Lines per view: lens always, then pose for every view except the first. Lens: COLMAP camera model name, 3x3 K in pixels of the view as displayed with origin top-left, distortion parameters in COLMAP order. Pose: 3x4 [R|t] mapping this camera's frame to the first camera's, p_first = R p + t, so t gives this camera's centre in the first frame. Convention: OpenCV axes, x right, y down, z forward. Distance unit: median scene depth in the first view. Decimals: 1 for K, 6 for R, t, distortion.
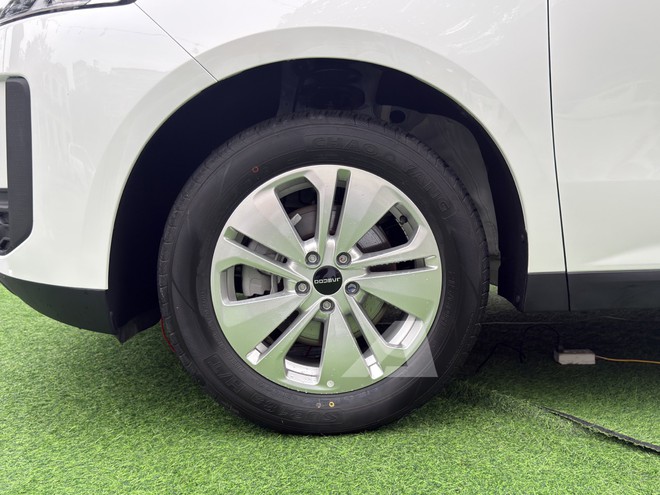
lens RADIAL K [[662.4, 0, 330.0], [0, 662.4, 247.5], [0, 0, 1]] dist [0.006057, 0.008892]
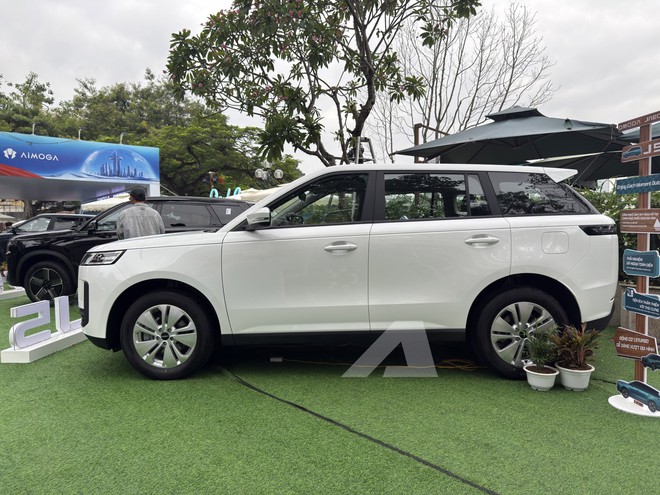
lens RADIAL K [[499.1, 0, 330.0], [0, 499.1, 247.5], [0, 0, 1]] dist [0.018854, 0.001985]
pose [[0.991041, -0.015573, -0.132648, 1.236824], [0.008073, 0.998348, -0.056894, -0.265940], [0.133315, 0.055313, 0.989529, -1.568531]]
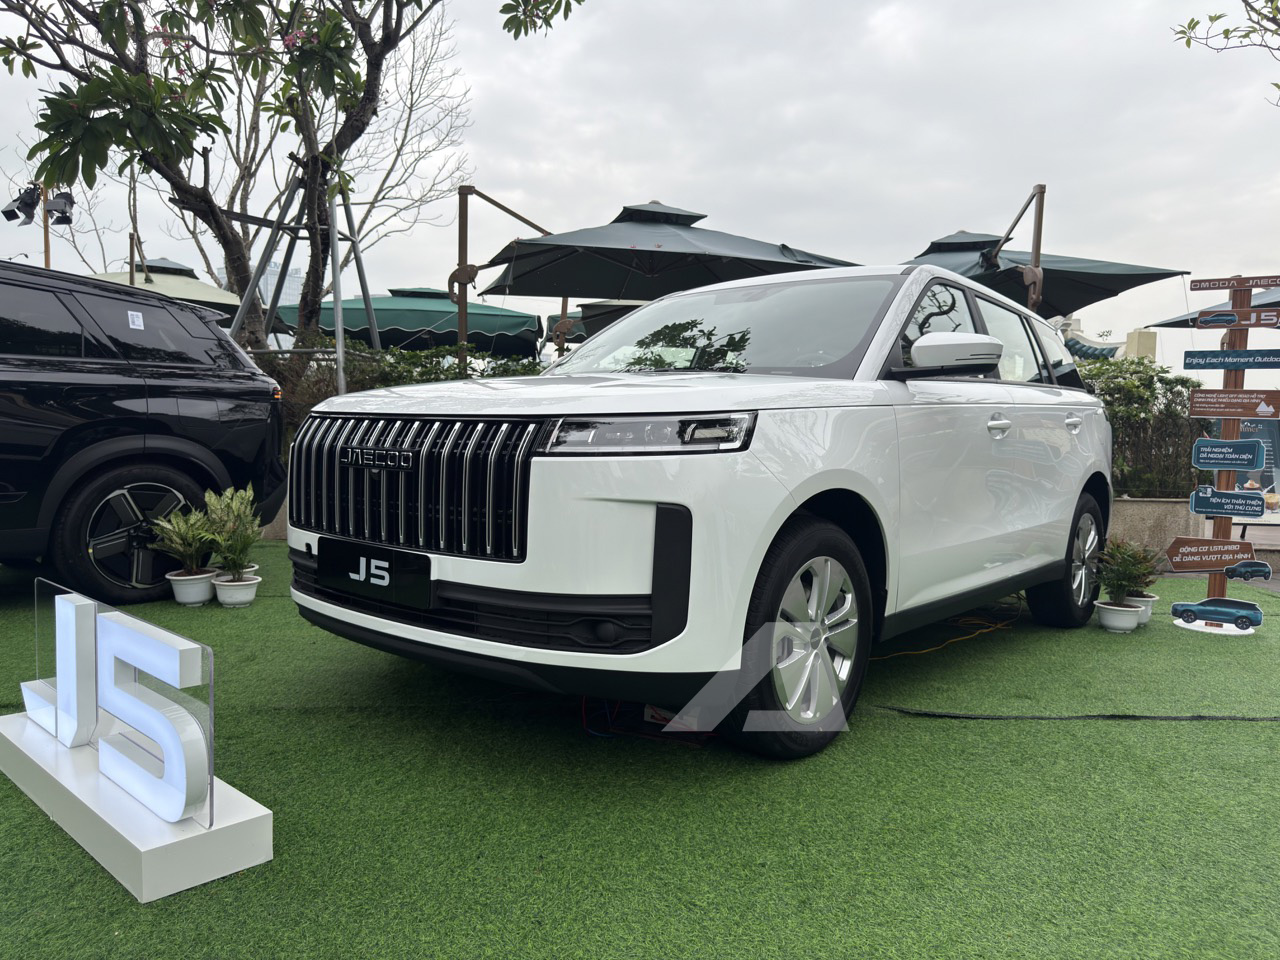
lens RADIAL K [[968.0, 0, 640.0], [0, 968.0, 480.0], [0, 0, 1]] dist [0.018854, 0.001985]
pose [[0.691169, -0.020759, 0.722395, -1.689444], [0.047964, 0.998701, -0.017192, -0.261119], [-0.721100, 0.046531, 0.691267, -0.134044]]
